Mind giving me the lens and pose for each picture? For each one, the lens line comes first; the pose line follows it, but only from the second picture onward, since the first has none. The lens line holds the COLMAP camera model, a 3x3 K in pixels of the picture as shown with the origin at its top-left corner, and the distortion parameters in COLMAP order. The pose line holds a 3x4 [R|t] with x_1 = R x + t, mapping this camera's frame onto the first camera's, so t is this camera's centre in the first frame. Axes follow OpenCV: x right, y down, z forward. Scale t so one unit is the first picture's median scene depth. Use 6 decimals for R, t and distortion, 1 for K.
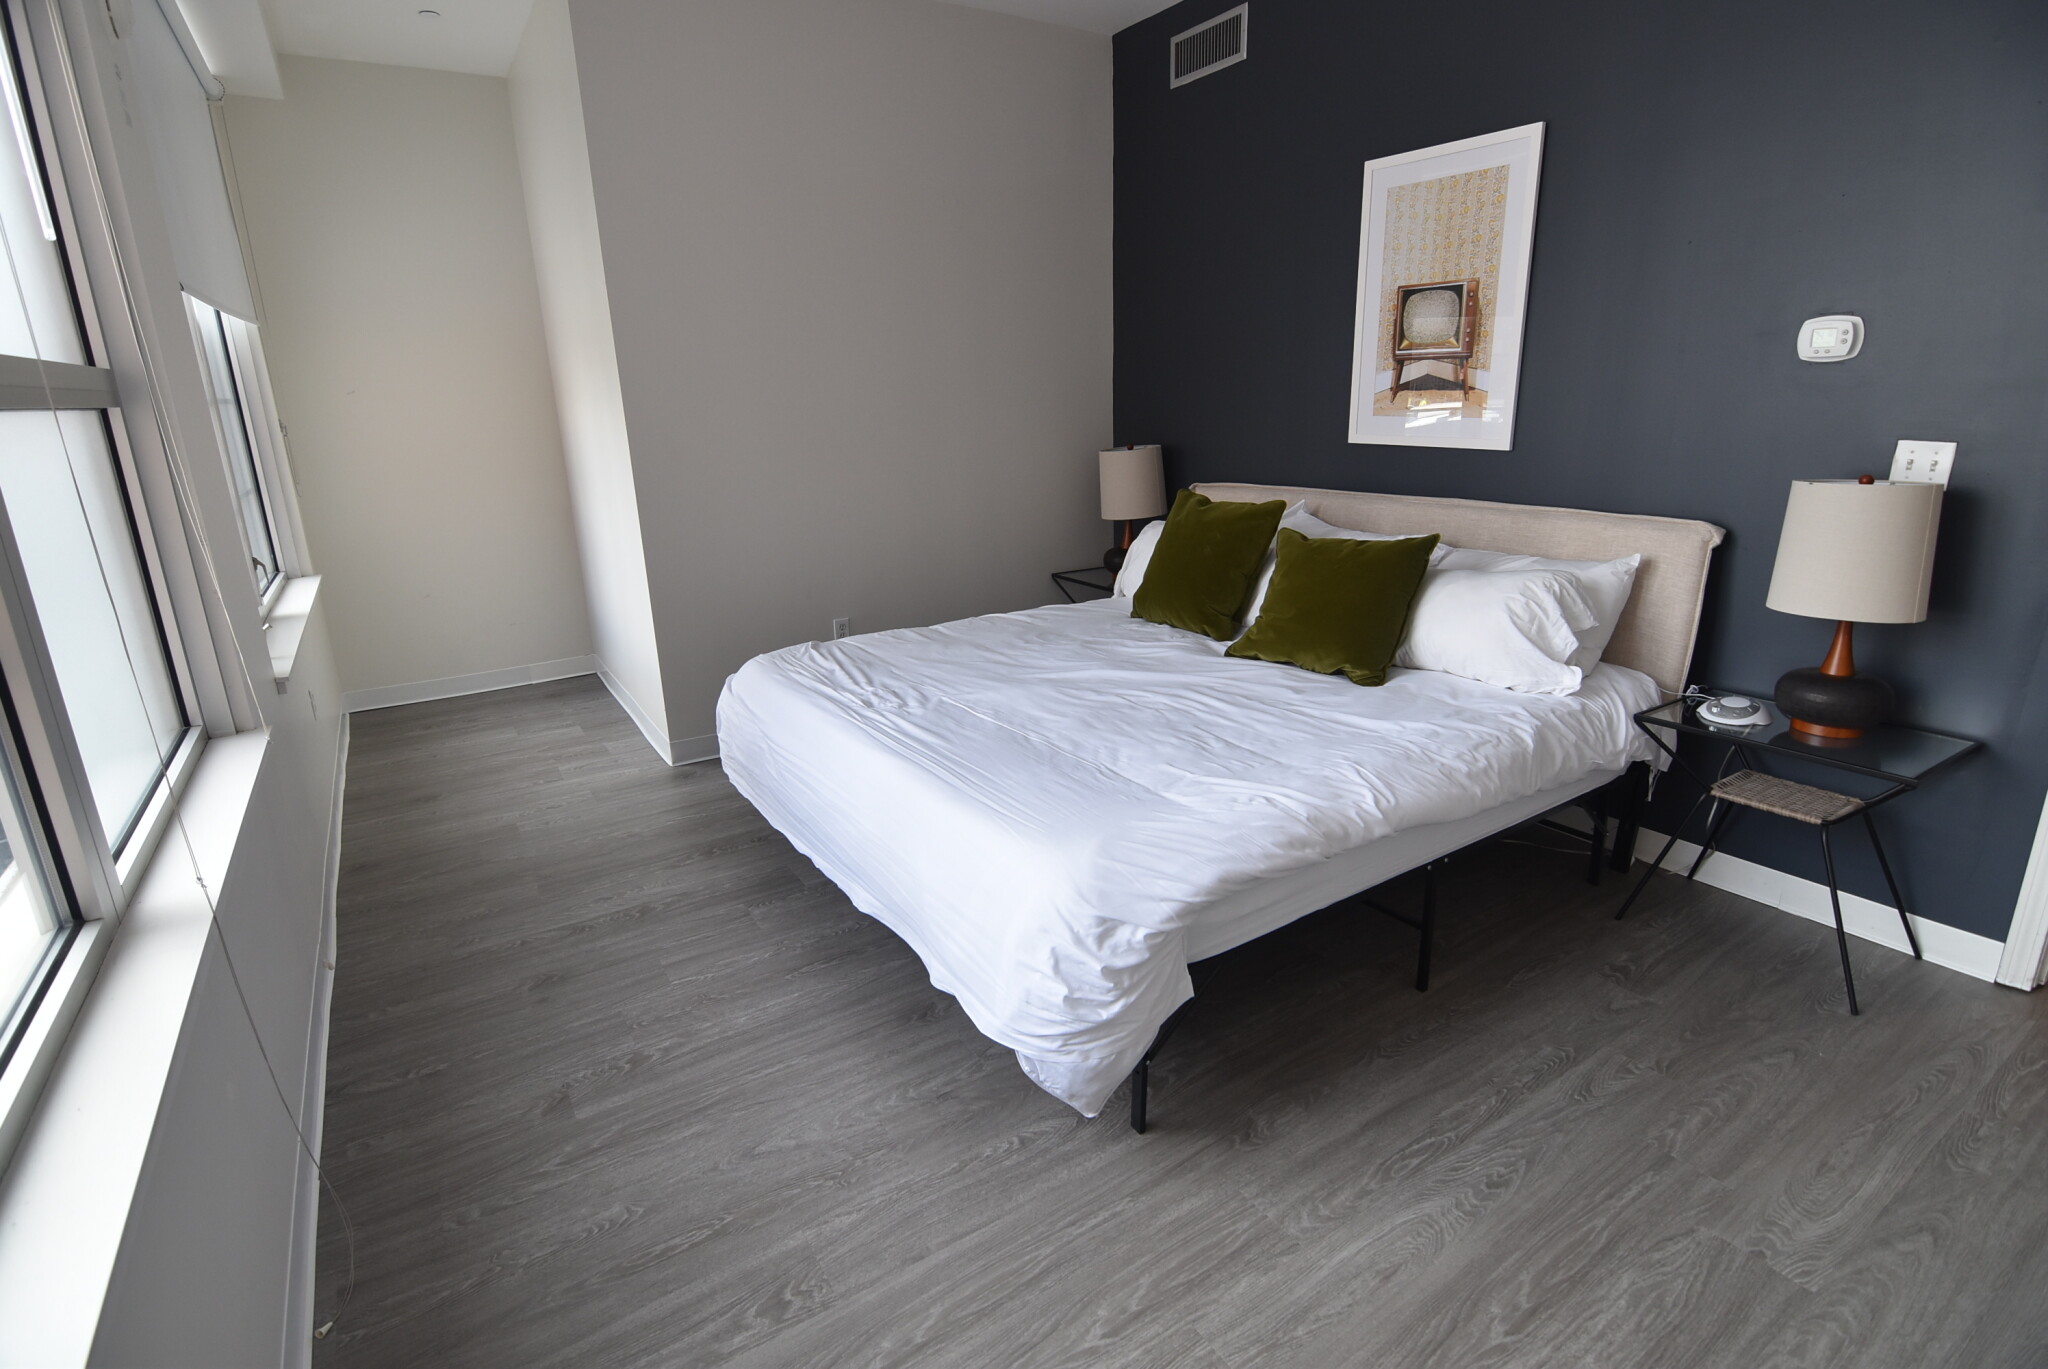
lens RADIAL K [[994.3, 0, 1026.5], [0, 994.3, 678.6], [0, 0, 1]] dist [-0.007922, -0.008882]
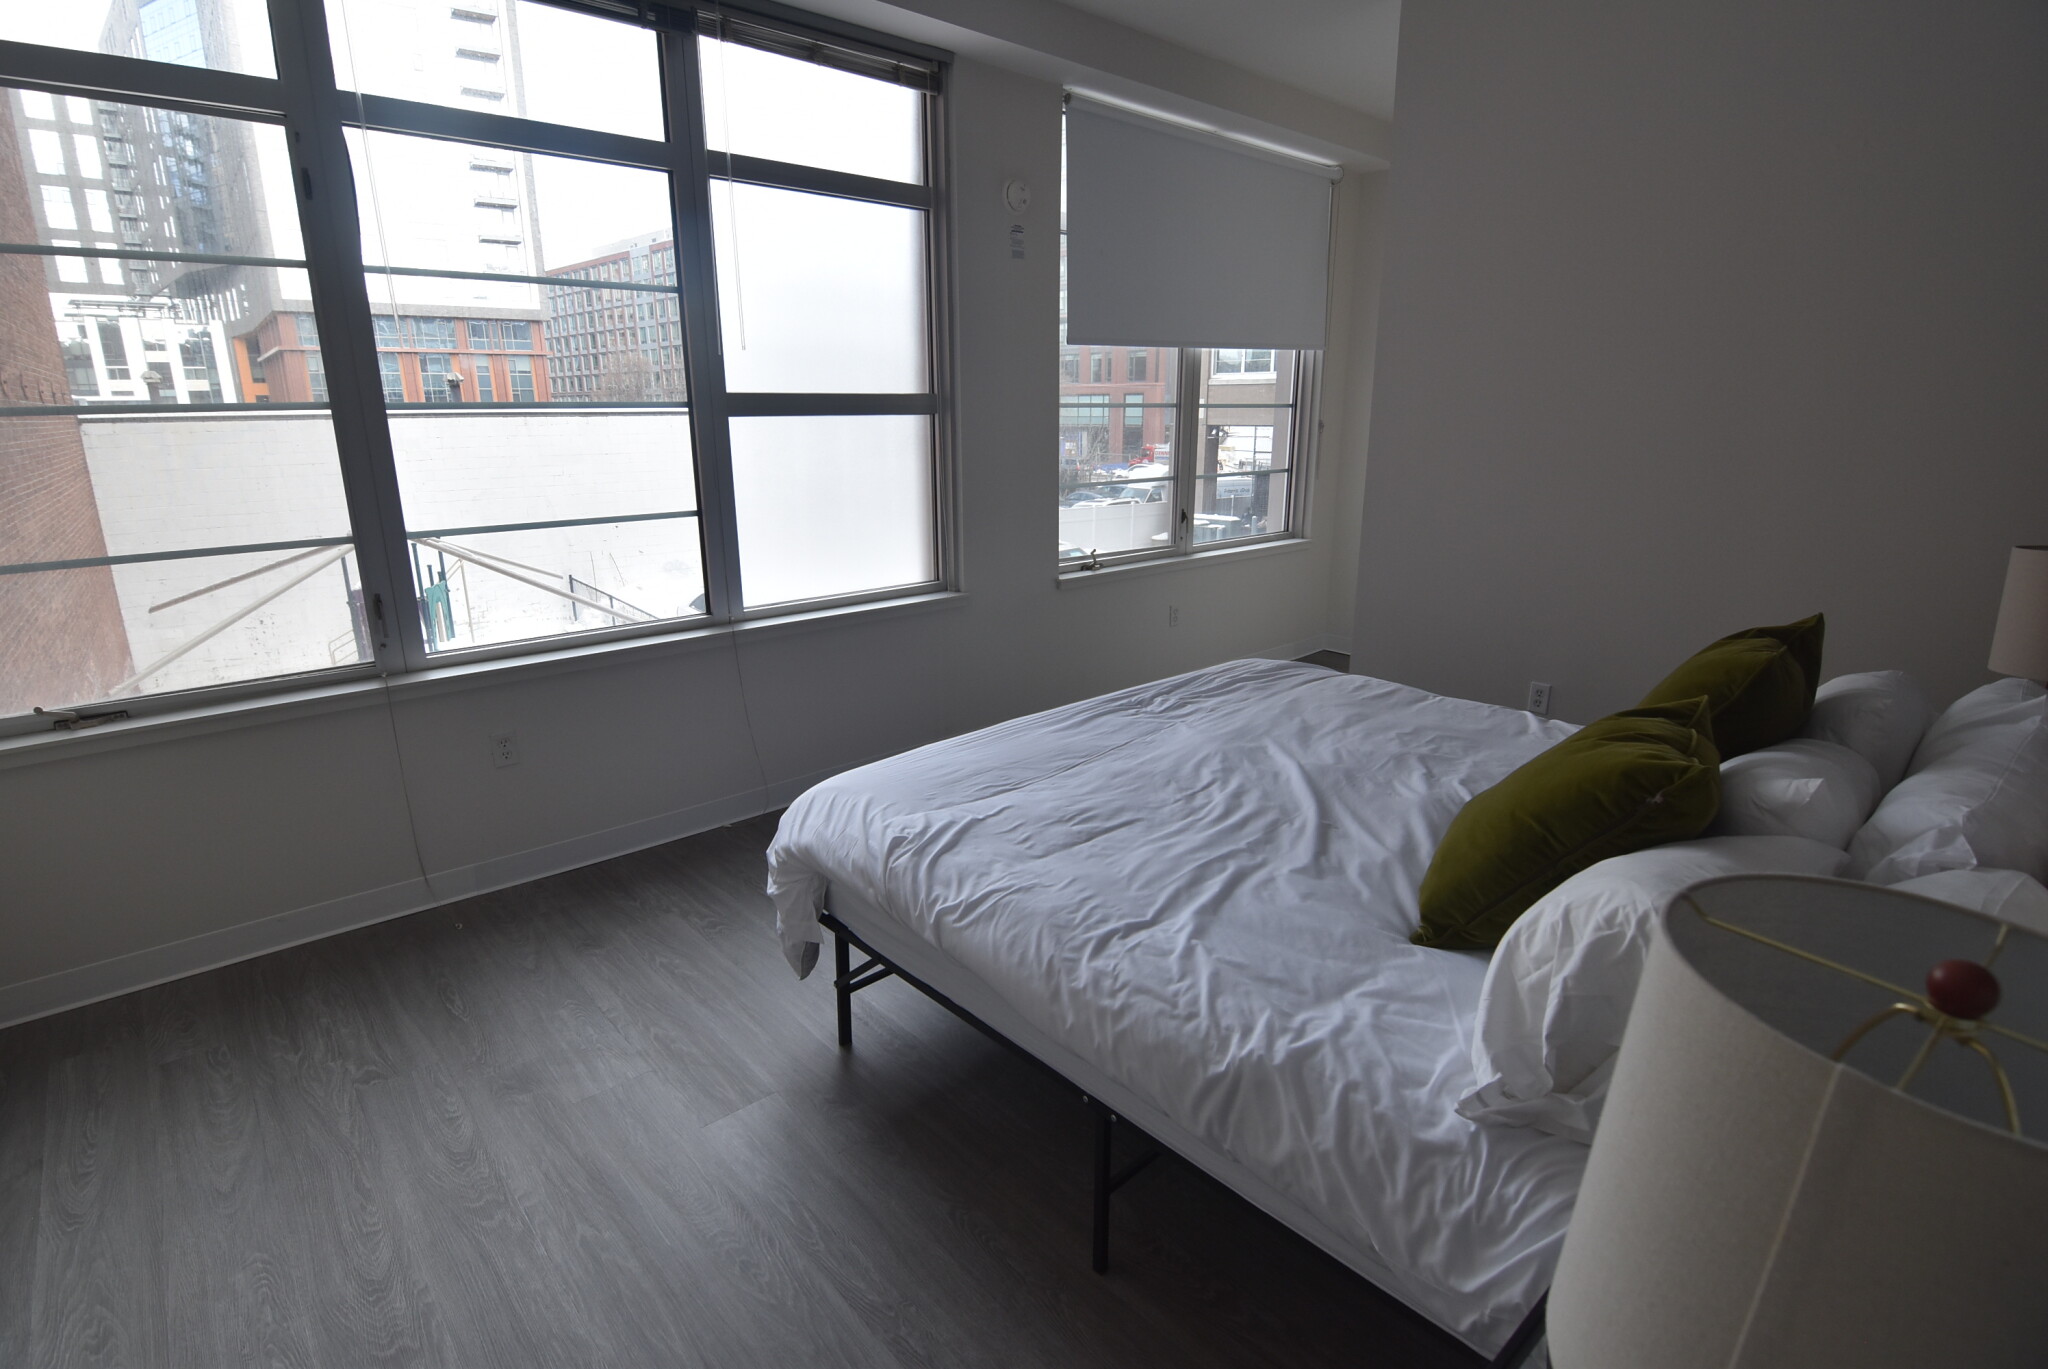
lens RADIAL K [[994.3, 0, 1026.5], [0, 994.3, 678.6], [0, 0, 1]] dist [-0.007922, -0.008882]
pose [[0.159747, 0.282751, -0.945797, 0.955626], [-0.275336, 0.932841, 0.232373, -0.245375], [0.947983, 0.223292, 0.226870, 0.686415]]
